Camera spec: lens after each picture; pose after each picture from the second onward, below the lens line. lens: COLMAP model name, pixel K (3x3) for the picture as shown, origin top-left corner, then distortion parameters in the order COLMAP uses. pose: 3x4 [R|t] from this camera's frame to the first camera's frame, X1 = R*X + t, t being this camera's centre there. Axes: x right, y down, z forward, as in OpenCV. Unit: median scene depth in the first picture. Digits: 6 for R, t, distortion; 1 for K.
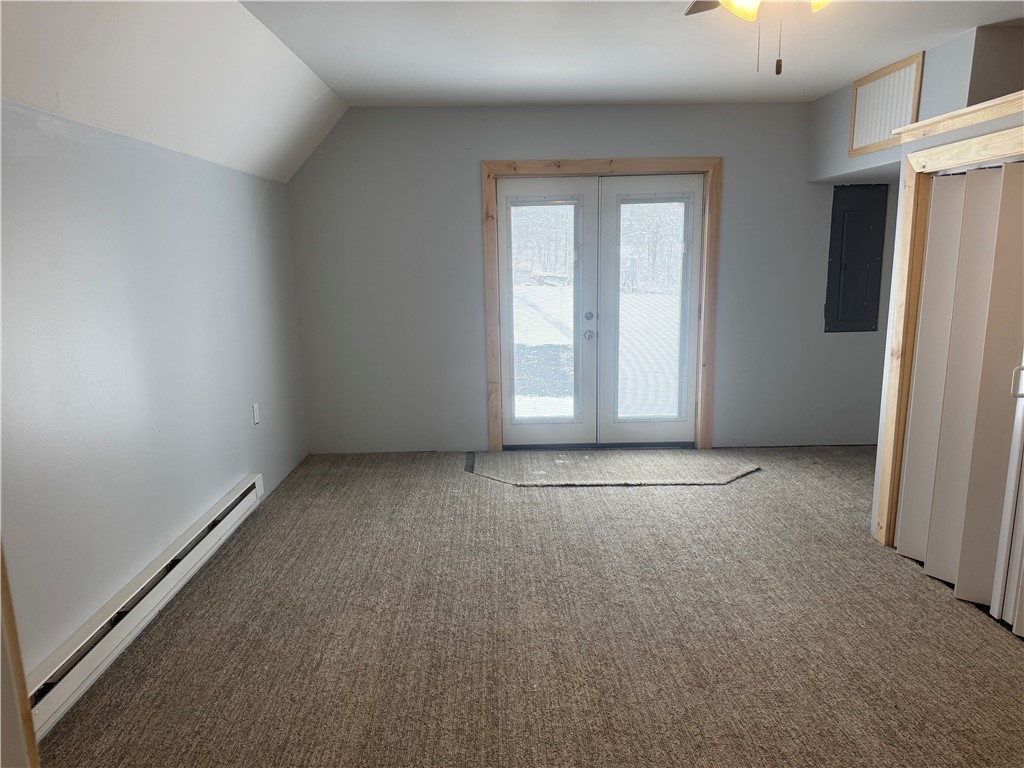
lens RADIAL K [[706.0, 0, 516.1], [0, 706.0, 403.8], [0, 0, 1]] dist [0.050014, -0.064128]
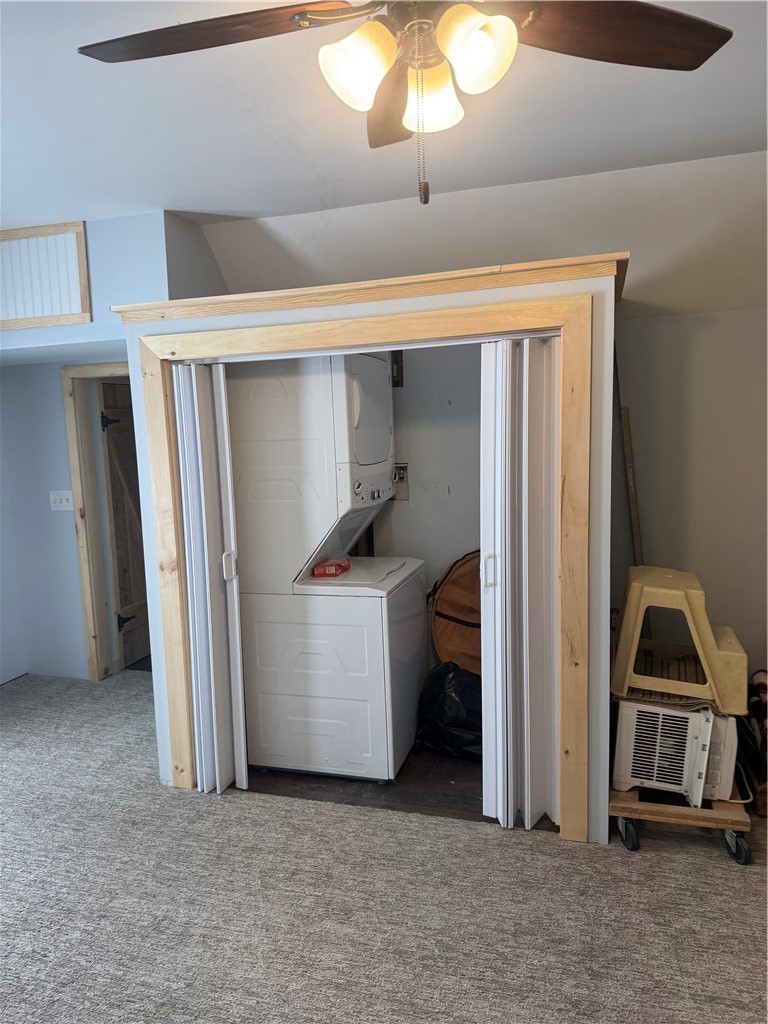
lens RADIAL K [[706.0, 0, 377.6], [0, 706.0, 514.4], [0, 0, 1]] dist [0.050014, -0.064128]
pose [[0.317922, -0.109423, 0.941782, -0.179066], [0.217598, 0.975224, 0.039853, -0.108427], [-0.922809, 0.192260, 0.333855, 0.468722]]
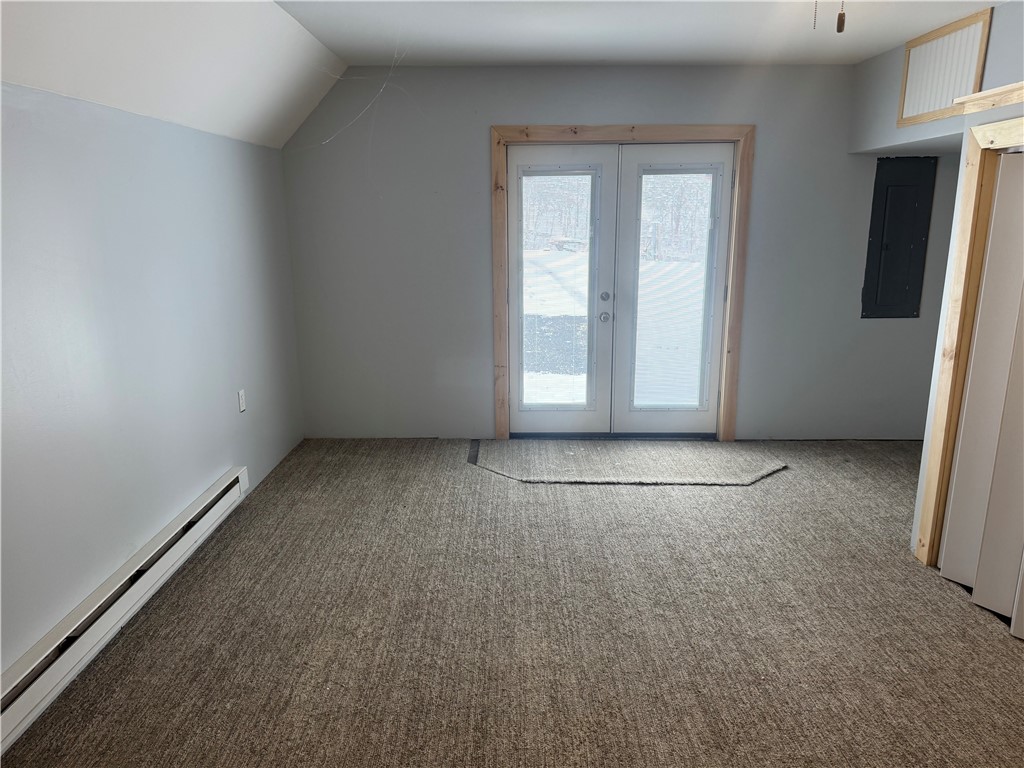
lens RADIAL K [[706.0, 0, 518.0], [0, 706.0, 391.5], [0, 0, 1]] dist [0.050014, -0.064128]
pose [[0.999587, 0.017927, -0.022471, 0.018234], [-0.017141, 0.999251, 0.034701, -0.044484], [0.023076, -0.034302, 0.999145, 0.099227]]
